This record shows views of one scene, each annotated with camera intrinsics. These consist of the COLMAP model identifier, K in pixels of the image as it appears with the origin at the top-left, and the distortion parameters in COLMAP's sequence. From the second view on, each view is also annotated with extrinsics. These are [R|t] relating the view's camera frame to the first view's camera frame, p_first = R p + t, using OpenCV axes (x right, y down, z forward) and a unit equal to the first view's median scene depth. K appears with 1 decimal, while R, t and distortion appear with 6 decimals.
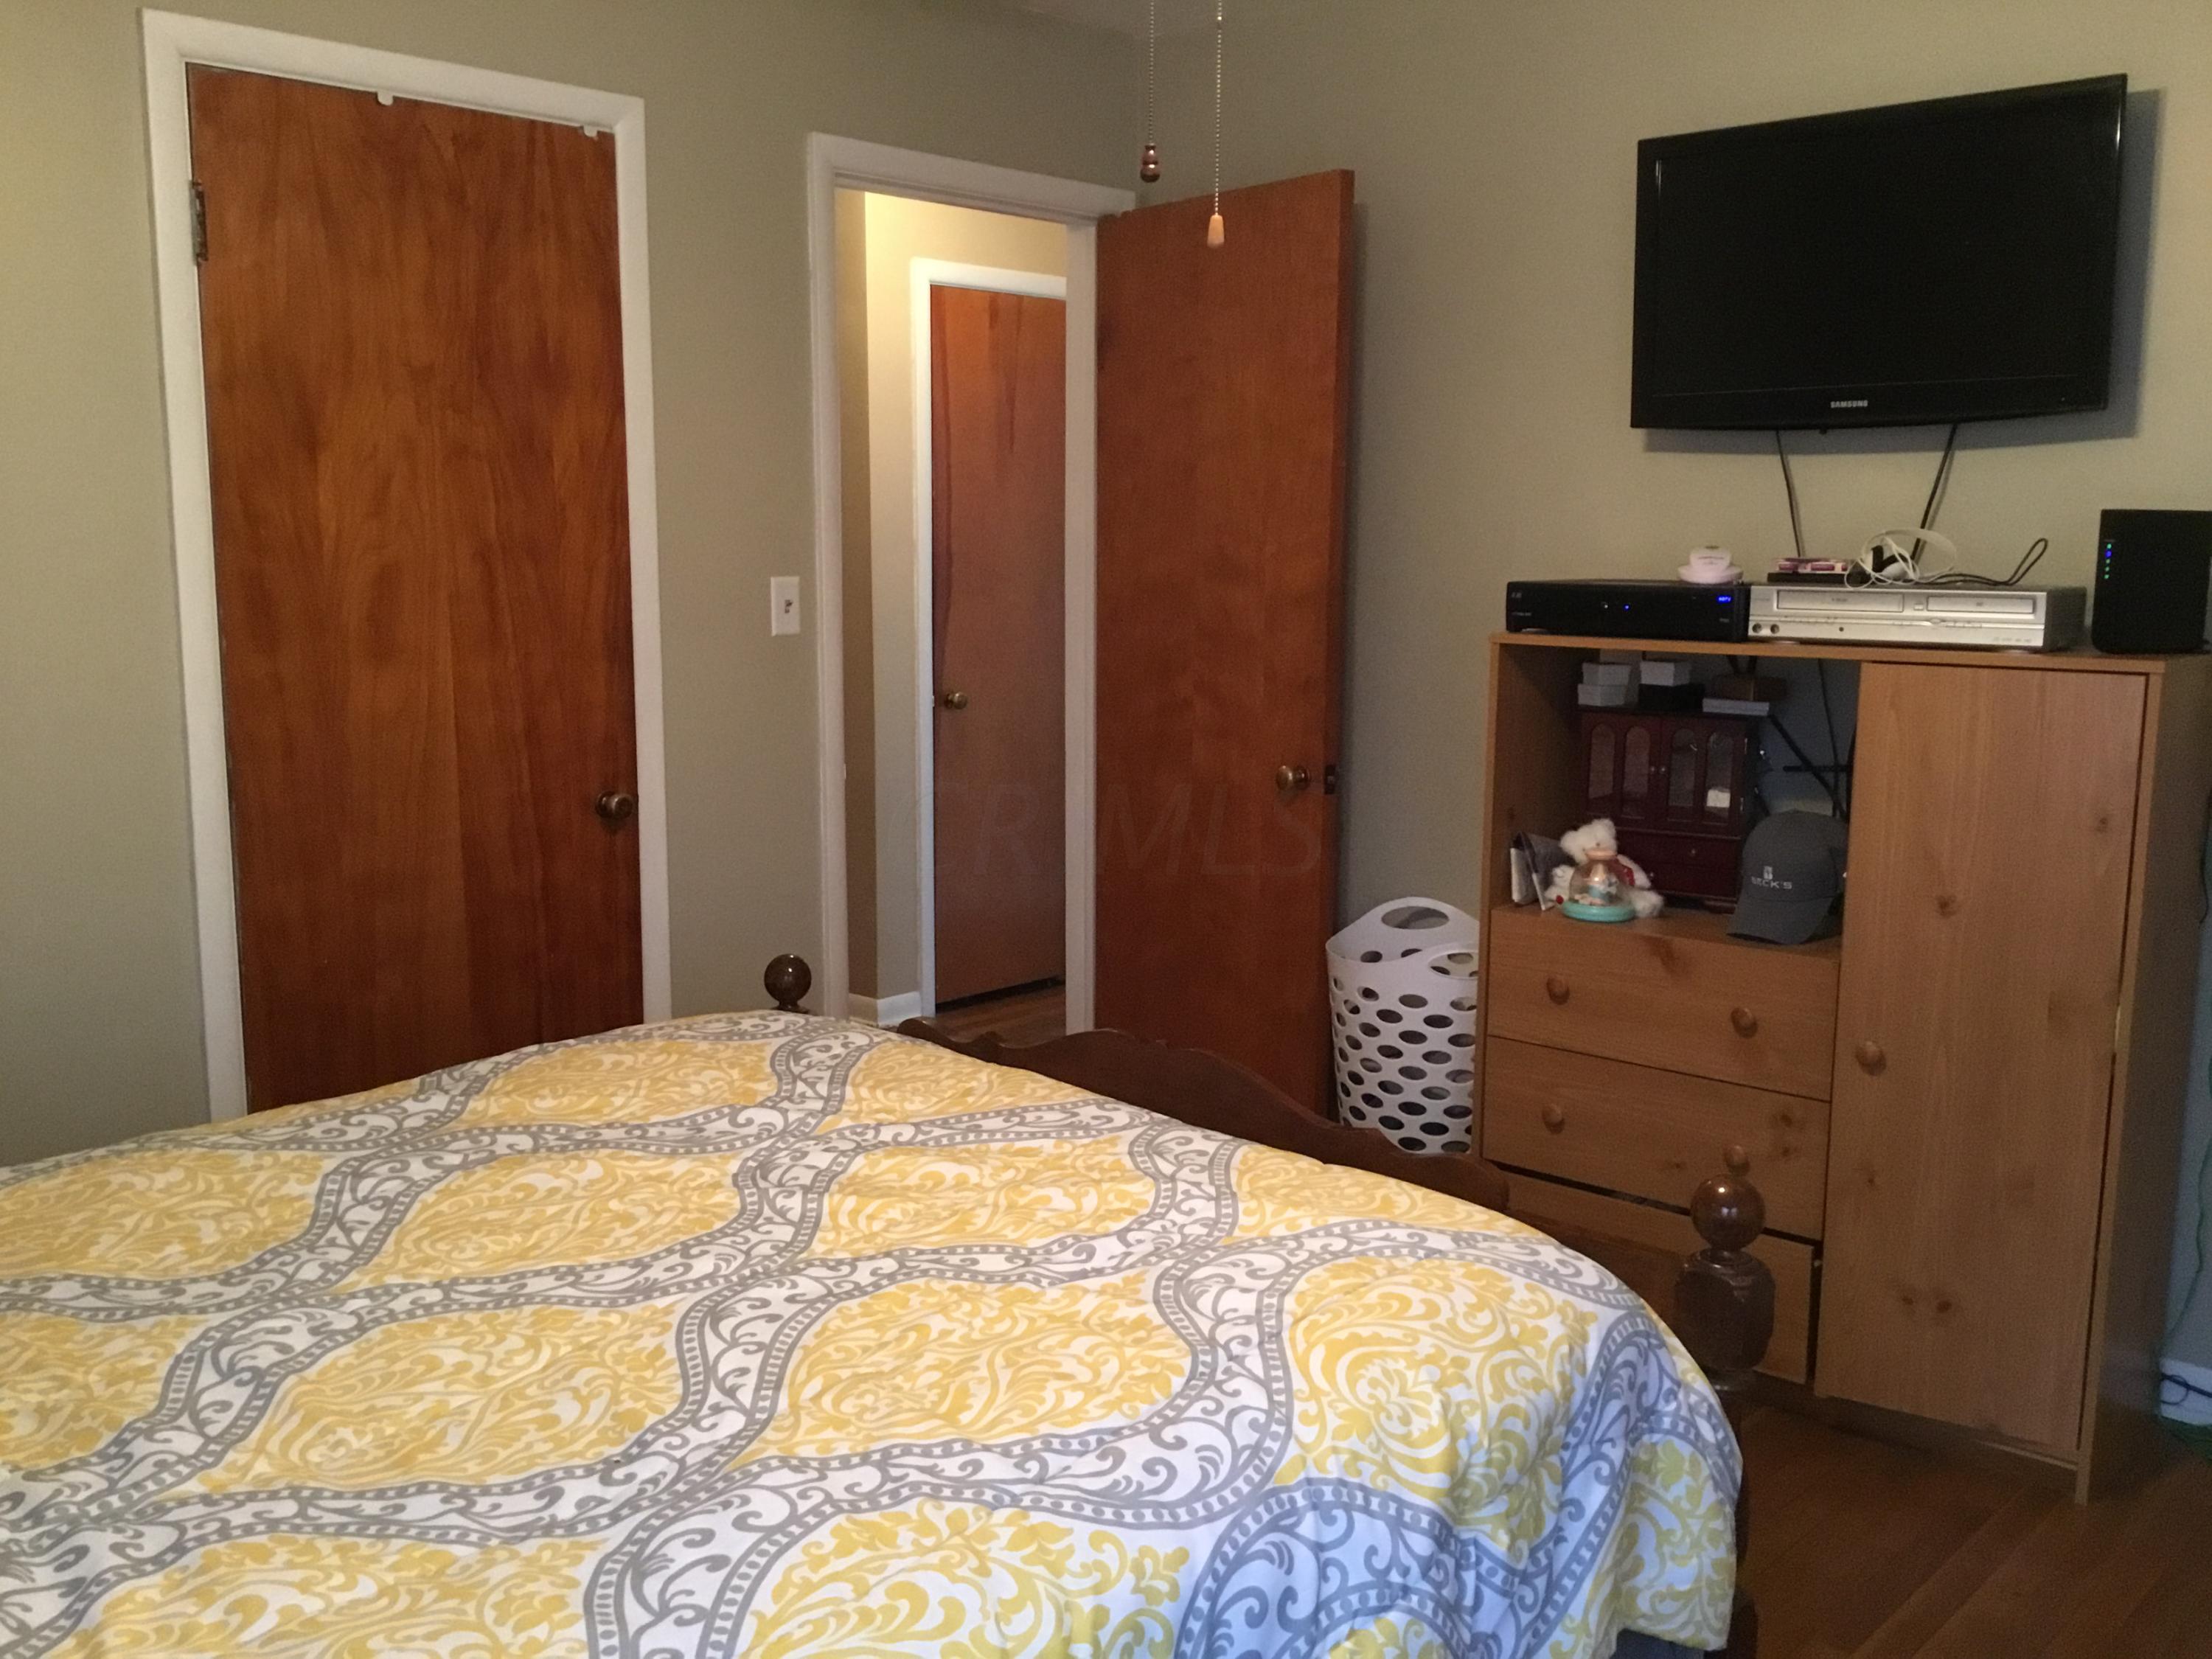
lens RADIAL K [[2007.8, 0, 1100.5], [0, 2007.8, 836.1], [0, 0, 1]] dist [0.134464, -0.291518]
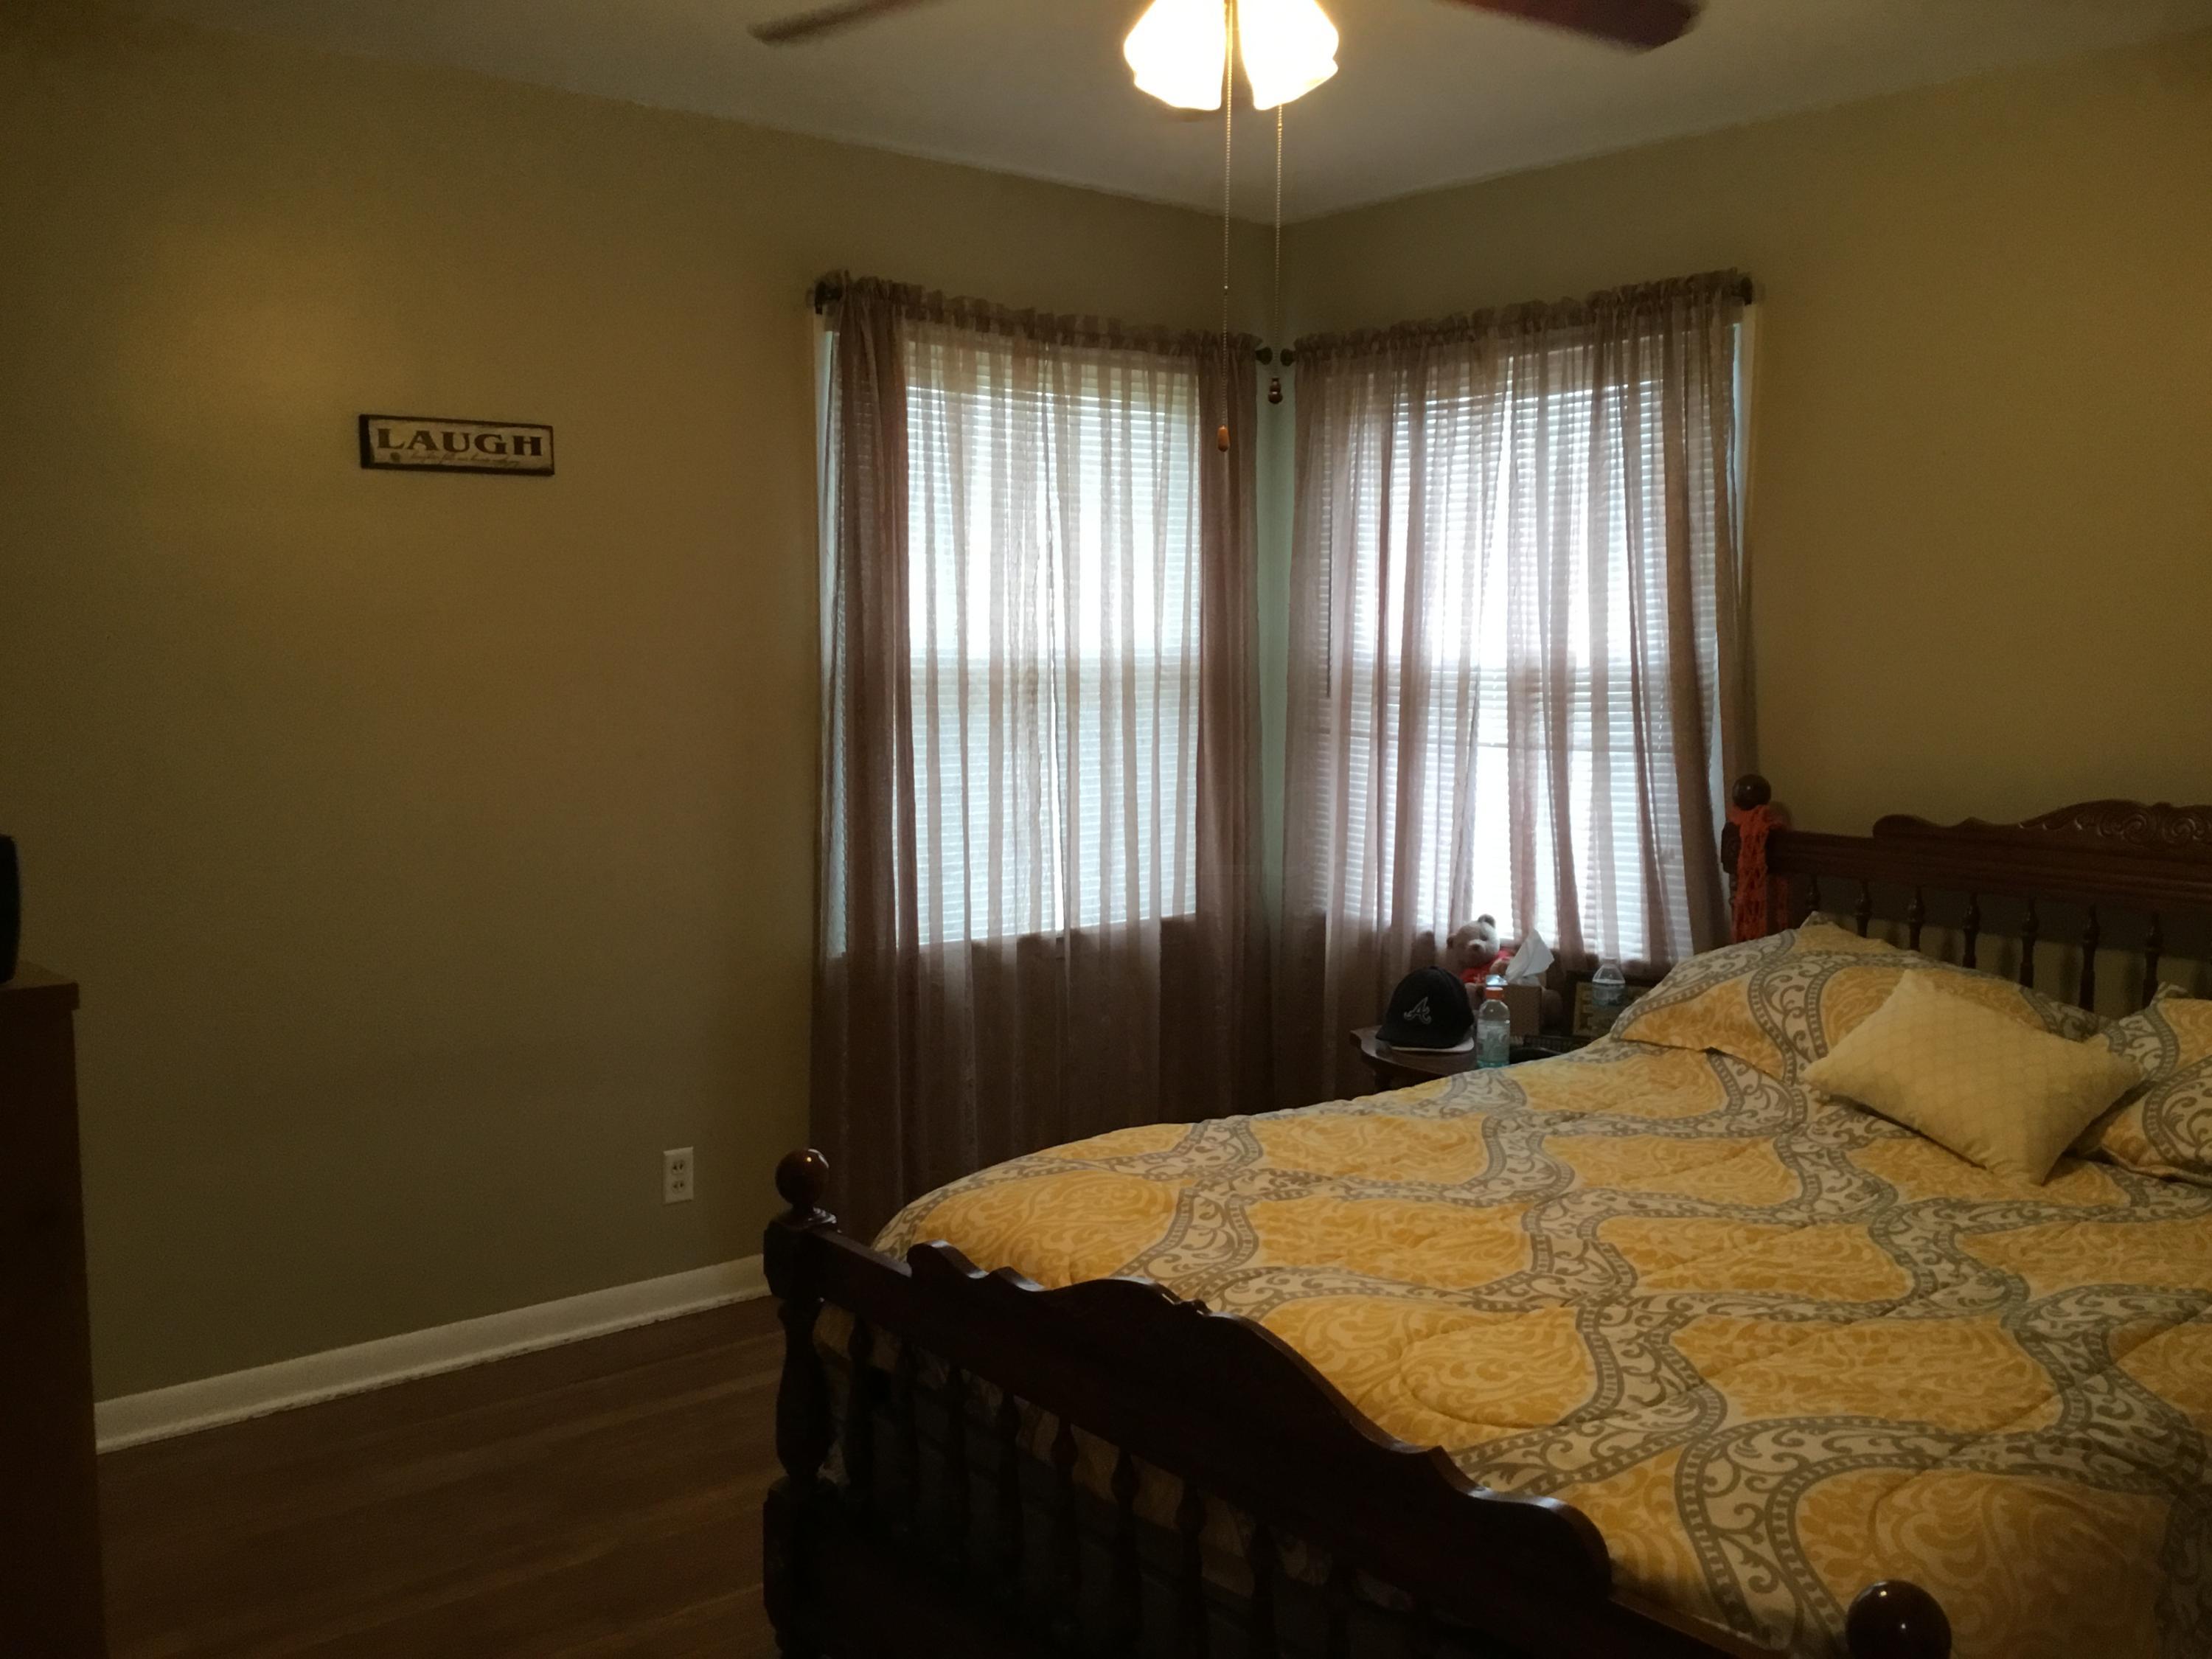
lens RADIAL K [[2007.8, 0, 1100.5], [0, 2007.8, 836.1], [0, 0, 1]] dist [0.134464, -0.291518]
pose [[-0.992532, -0.029192, 0.118439, -0.017229], [0.001465, 0.968019, 0.250874, -0.226852], [-0.121975, 0.249174, -0.960747, 1.422009]]
